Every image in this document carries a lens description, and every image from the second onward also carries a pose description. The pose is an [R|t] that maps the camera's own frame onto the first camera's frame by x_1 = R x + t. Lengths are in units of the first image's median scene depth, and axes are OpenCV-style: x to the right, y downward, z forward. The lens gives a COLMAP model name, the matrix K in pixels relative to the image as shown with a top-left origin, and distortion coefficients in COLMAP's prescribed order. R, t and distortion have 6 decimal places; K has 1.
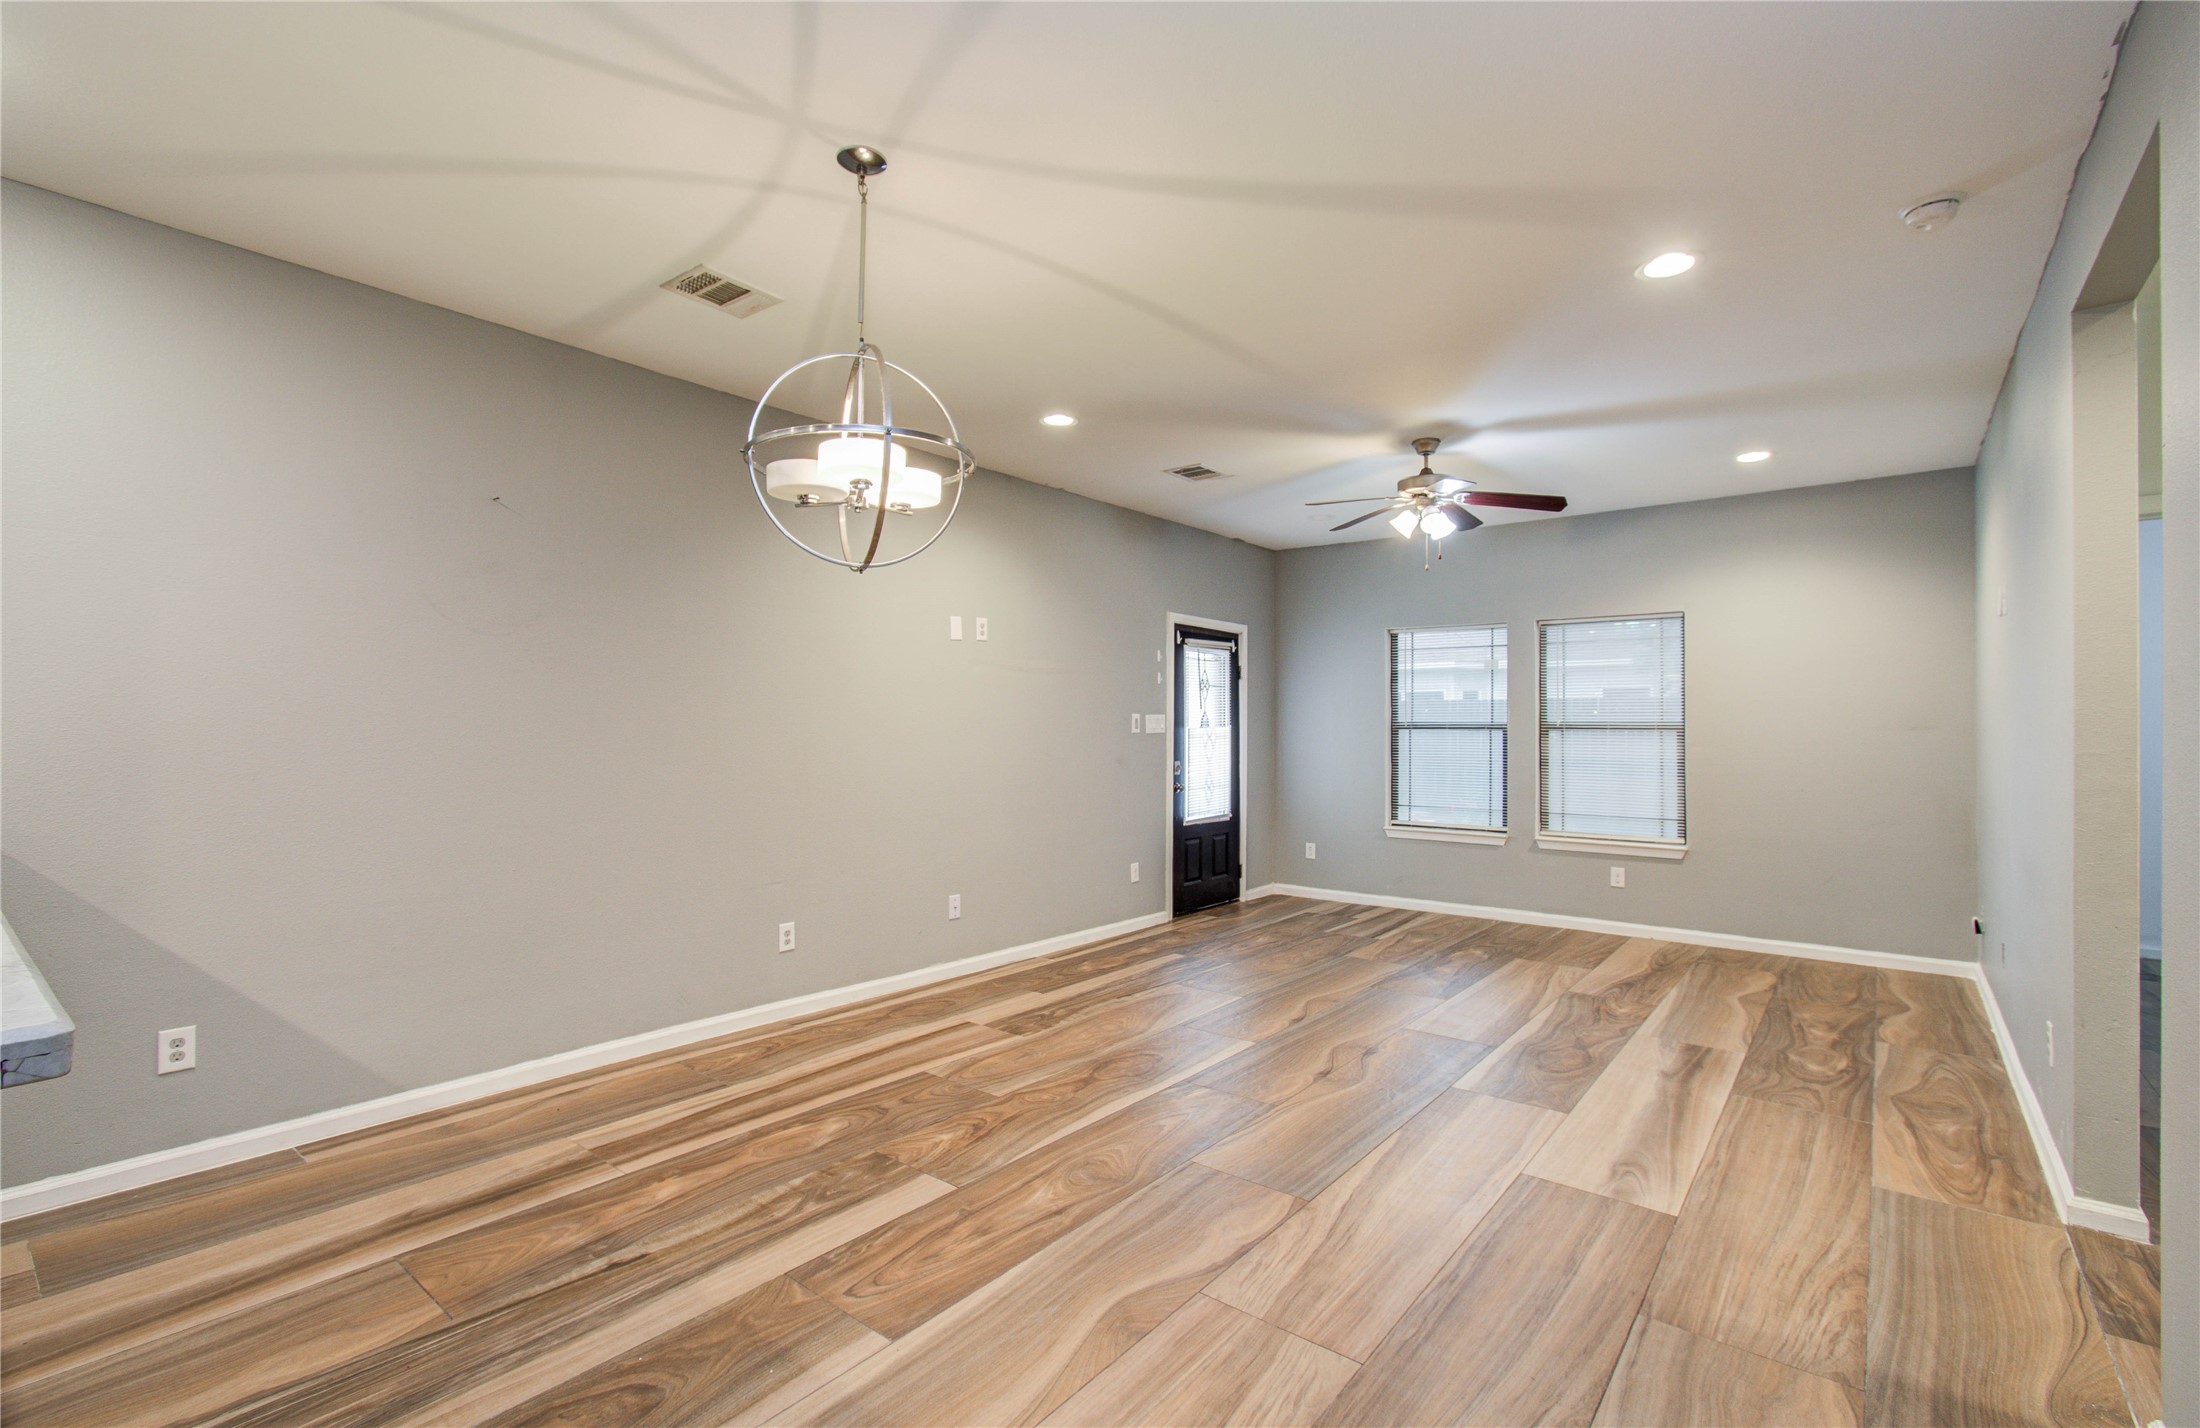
lens RADIAL K [[988.3, 0, 1103.0], [0, 988.3, 722.7], [0, 0, 1]] dist [-0.000012, 0.000420]
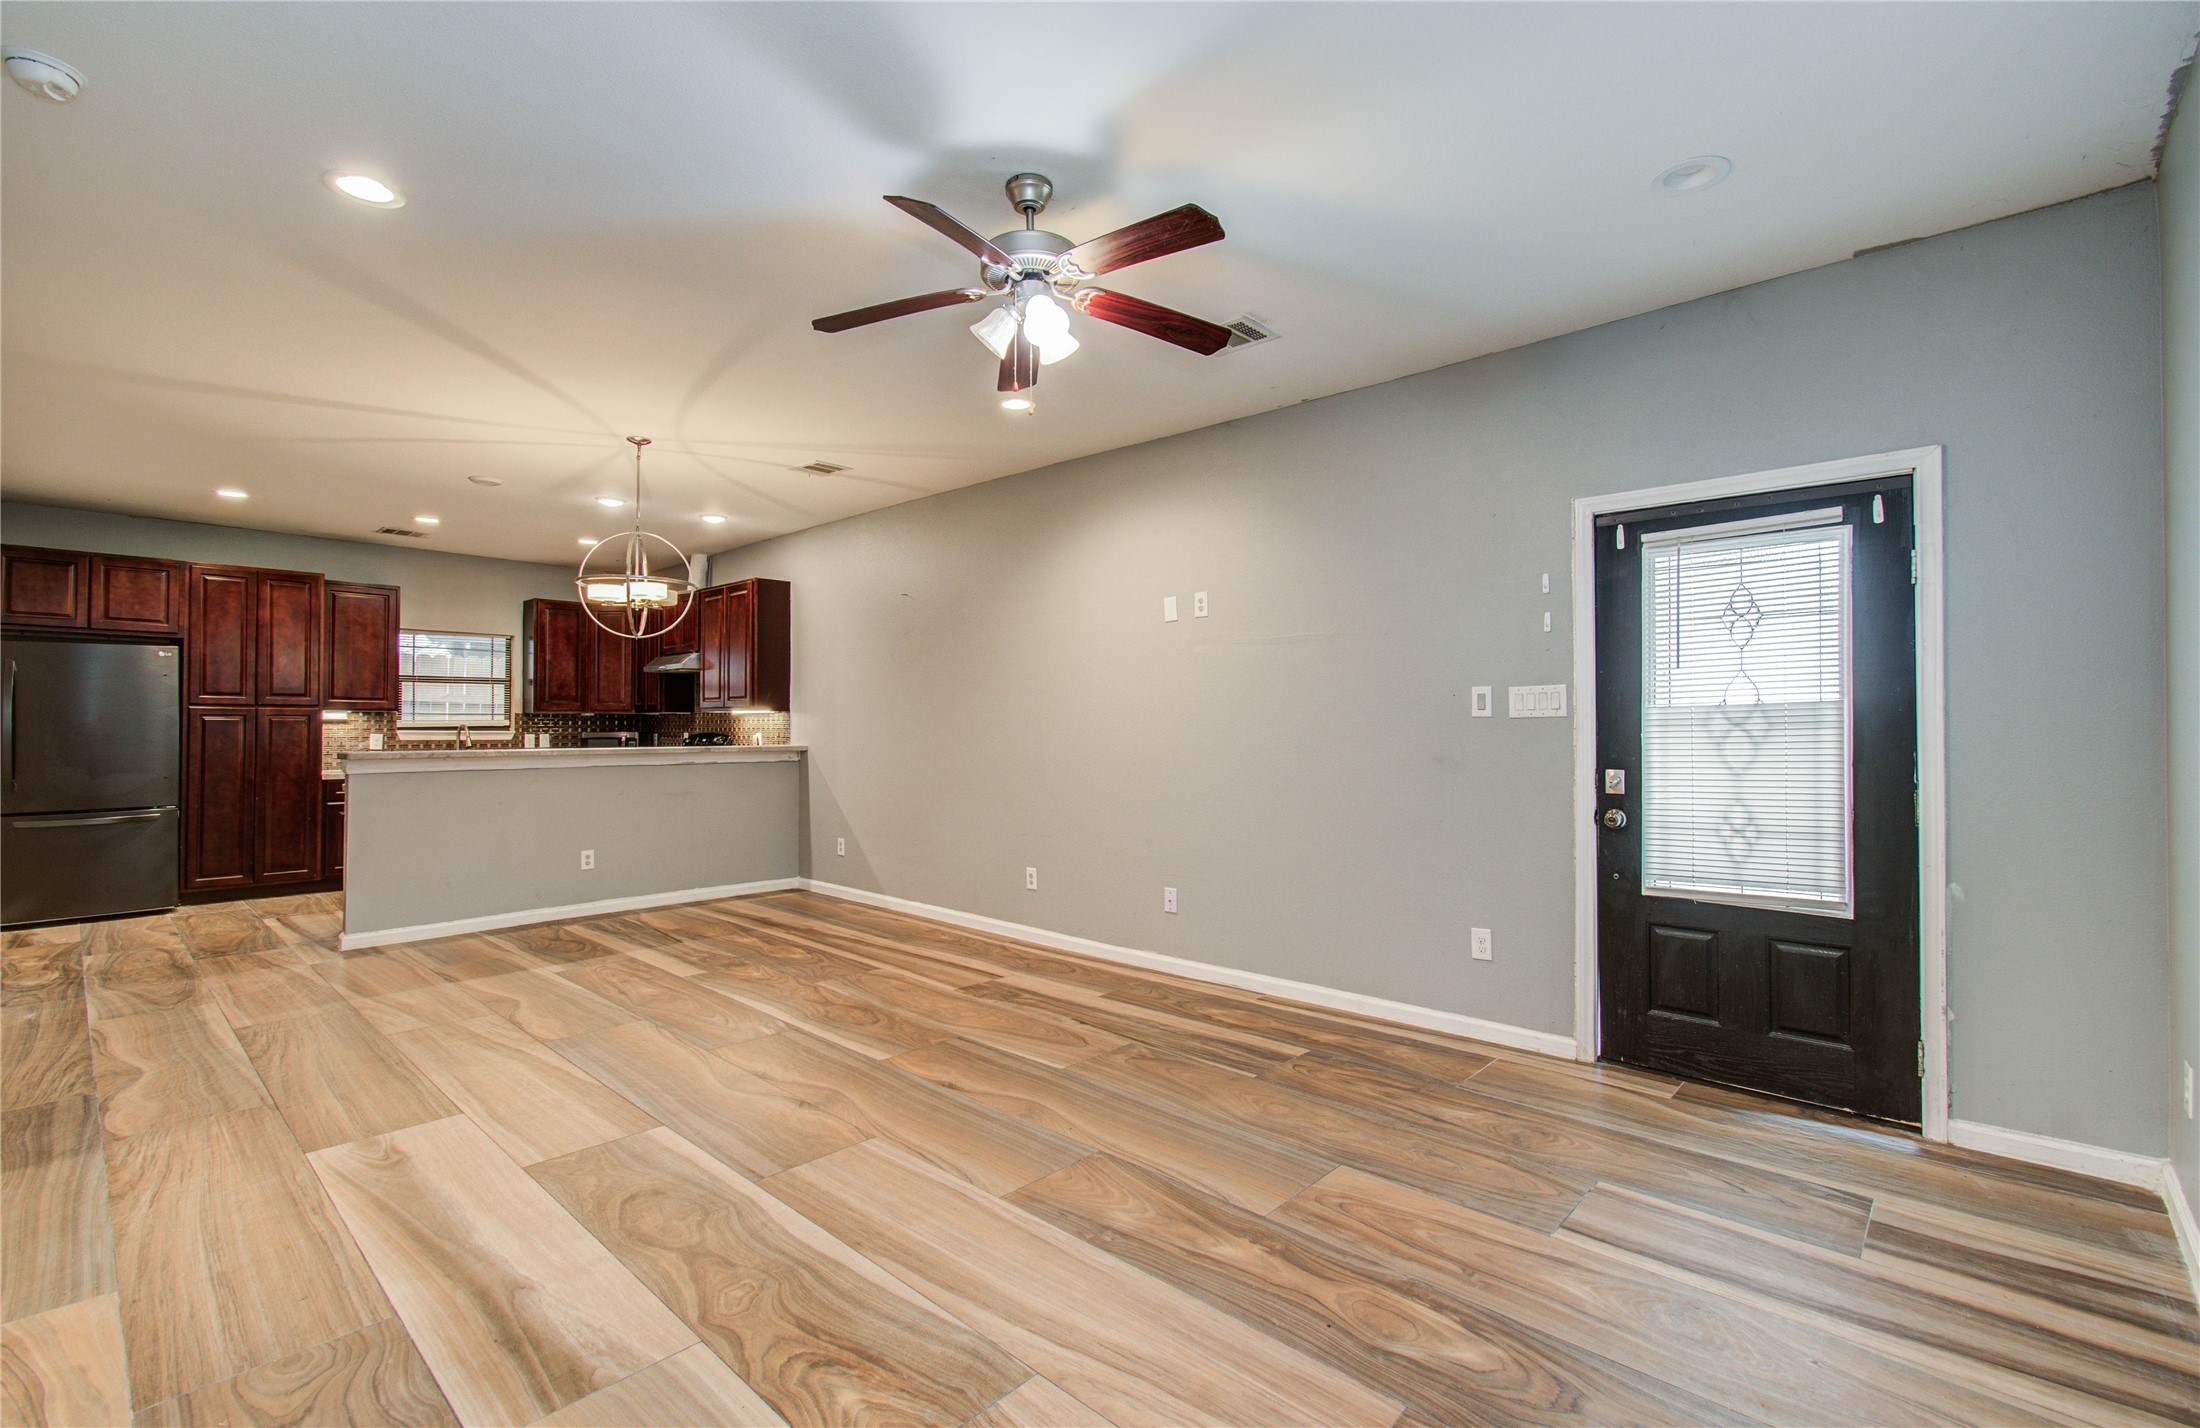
lens RADIAL K [[979.8, 0, 1082.6], [0, 979.8, 707.1], [0, 0, 1]] dist [-0.006538, -0.000666]
pose [[-0.092072, -0.023871, -0.995466, 0.954160], [0.003170, 0.999701, -0.024265, 0.026167], [0.995747, -0.005390, -0.091968, 1.180916]]
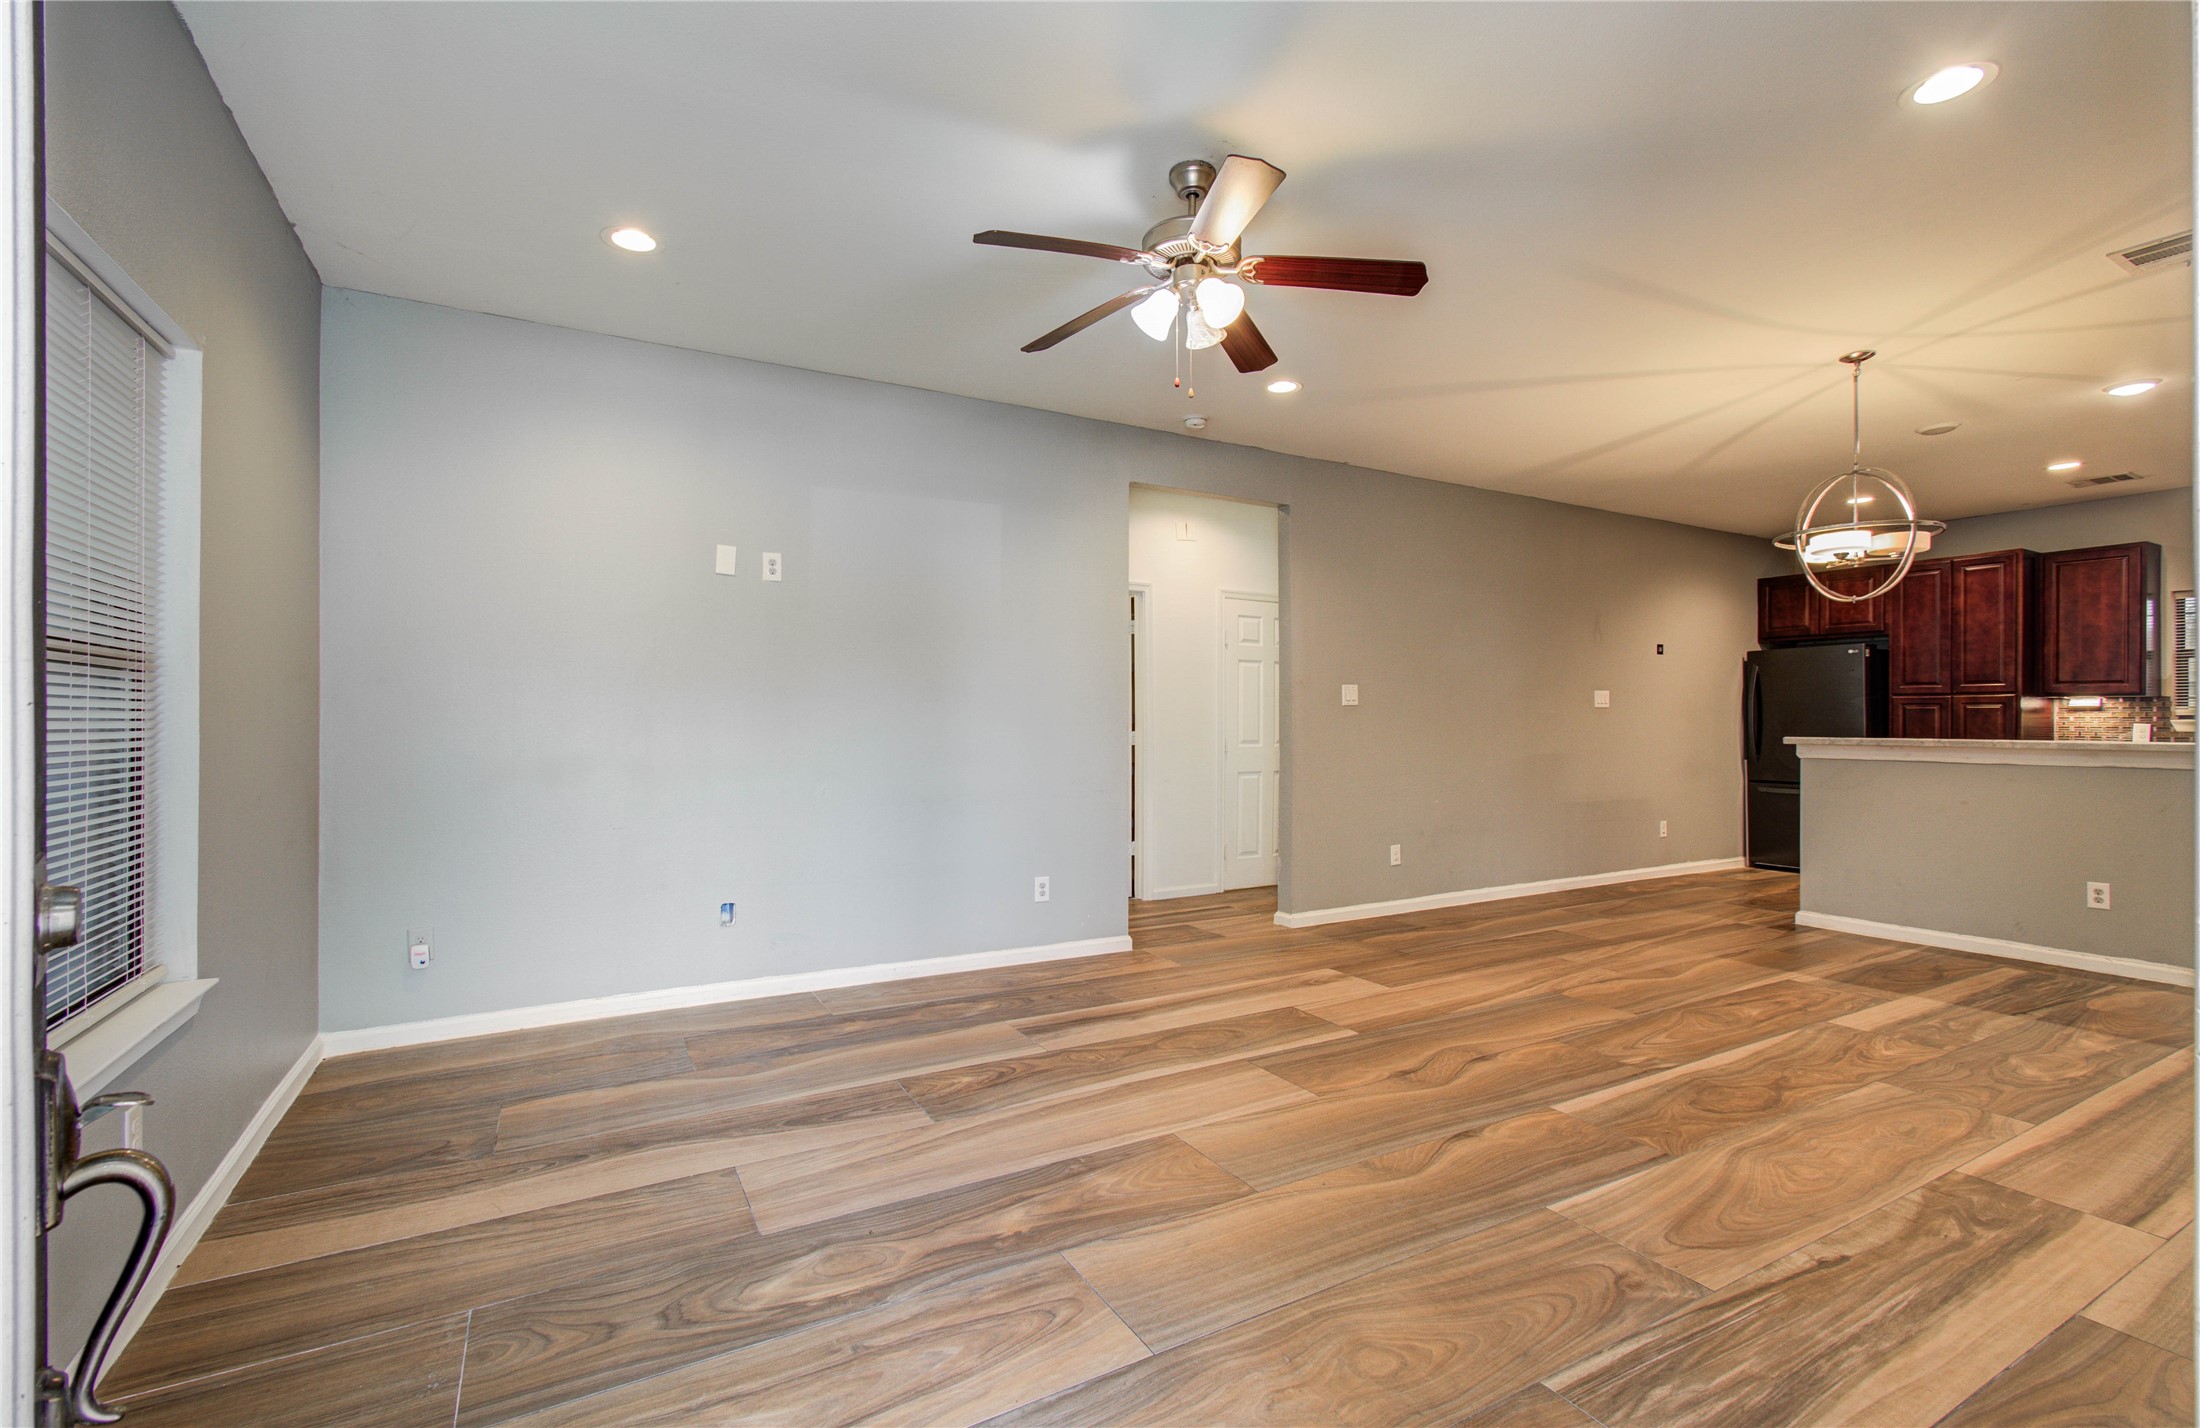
lens RADIAL K [[948.3, 0, 1110.5], [0, 948.3, 719.4], [0, 0, 1]] dist [-0.000095, -0.000812]
pose [[-0.924540, -0.003559, 0.381070, 0.177163], [-0.004986, 0.999984, -0.002757, 0.033745], [-0.381054, -0.004449, -0.924542, 1.667270]]
